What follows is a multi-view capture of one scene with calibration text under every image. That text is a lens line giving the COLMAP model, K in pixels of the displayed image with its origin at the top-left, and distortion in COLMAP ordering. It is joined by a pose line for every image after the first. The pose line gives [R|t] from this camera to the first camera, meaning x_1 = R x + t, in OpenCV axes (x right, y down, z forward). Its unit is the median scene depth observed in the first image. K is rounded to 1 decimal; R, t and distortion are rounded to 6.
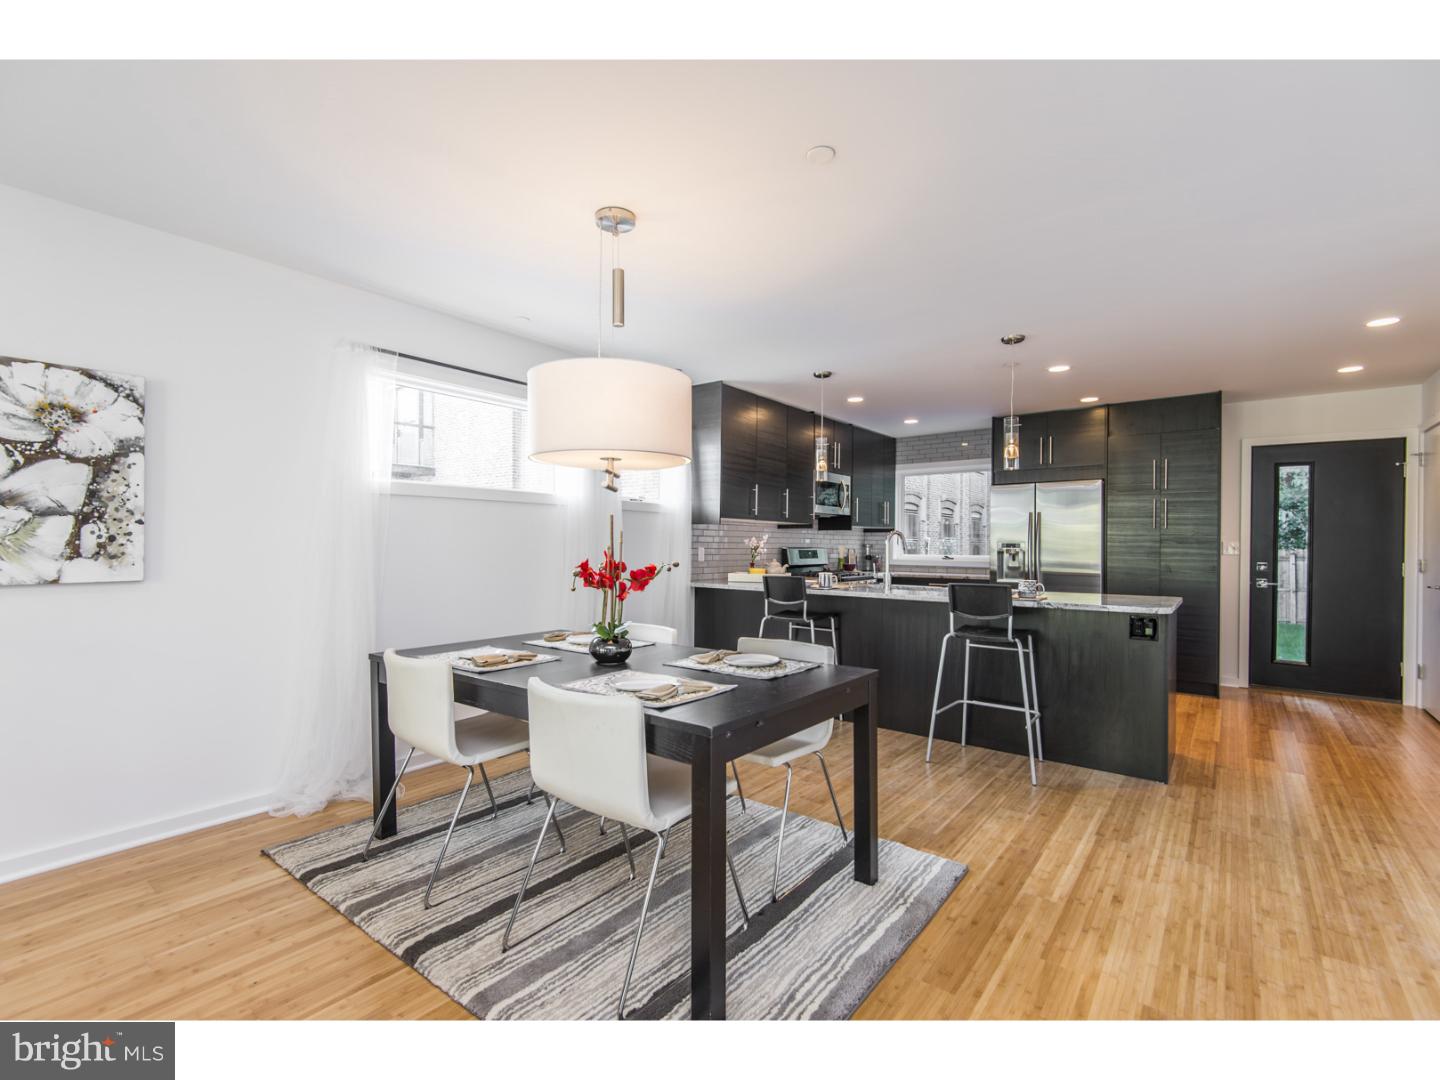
lens RADIAL K [[653.2, 0, 712.4], [0, 653.2, 541.3], [0, 0, 1]] dist [0.016548, -0.011340]
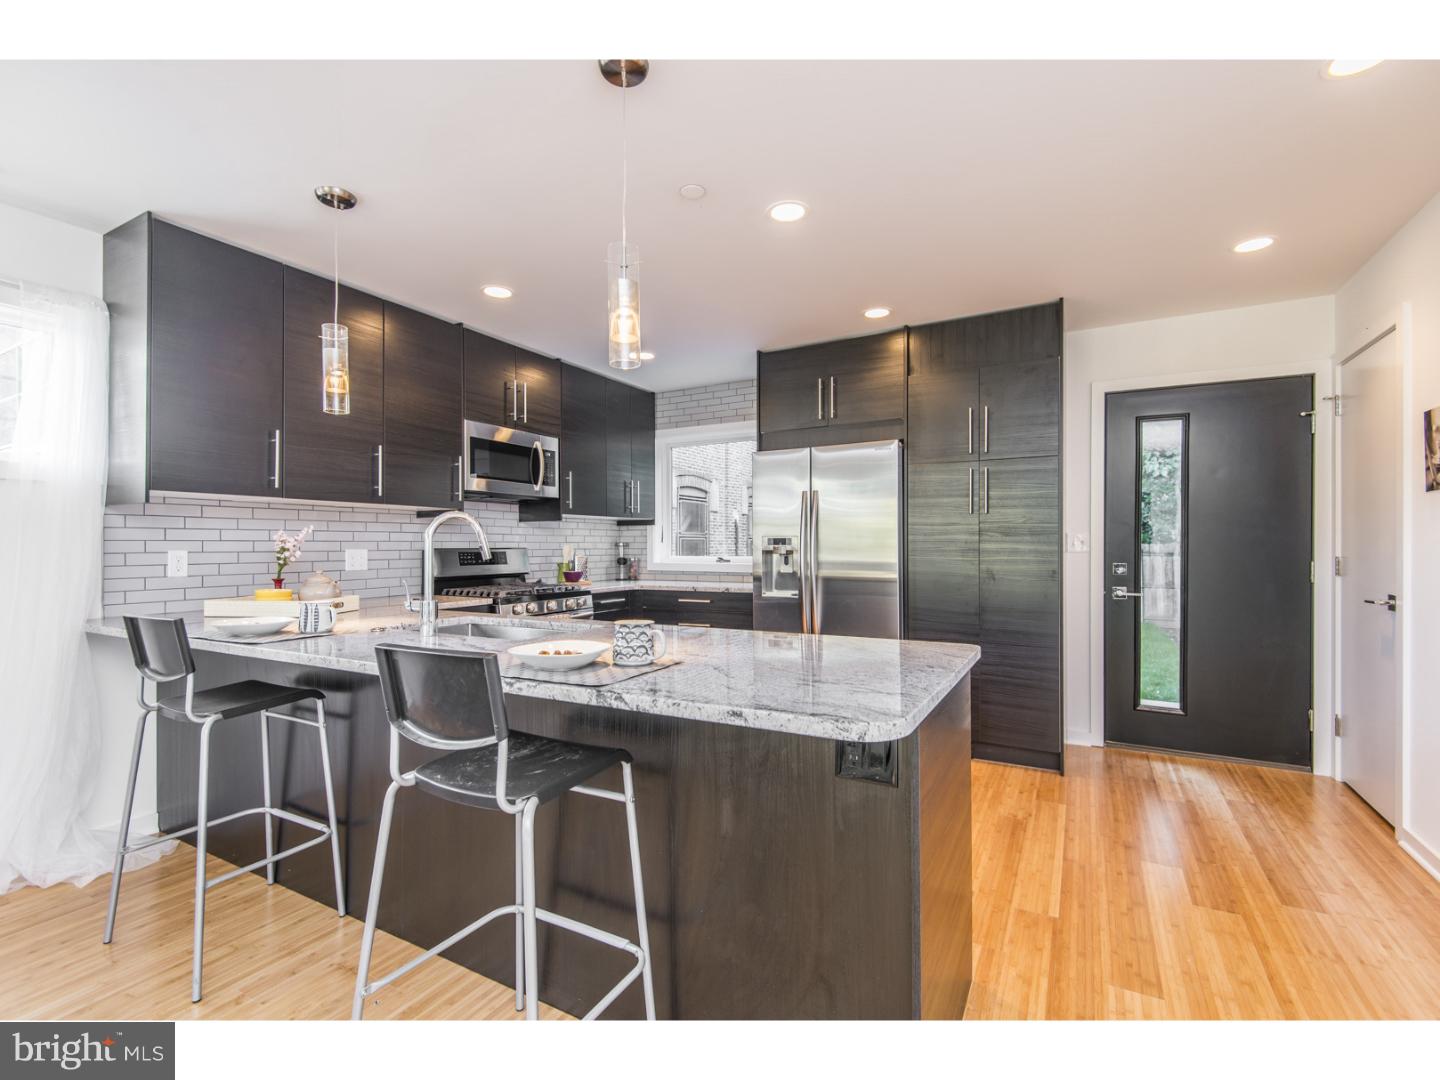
lens RADIAL K [[653.2, 0, 709.6], [0, 653.2, 540.3], [0, 0, 1]] dist [0.016548, -0.011340]
pose [[0.988354, -0.009101, 0.151897, 0.358575], [0.009316, 0.999956, -0.000704, 0.006149], [-0.151884, 0.002111, 0.988396, 0.448423]]
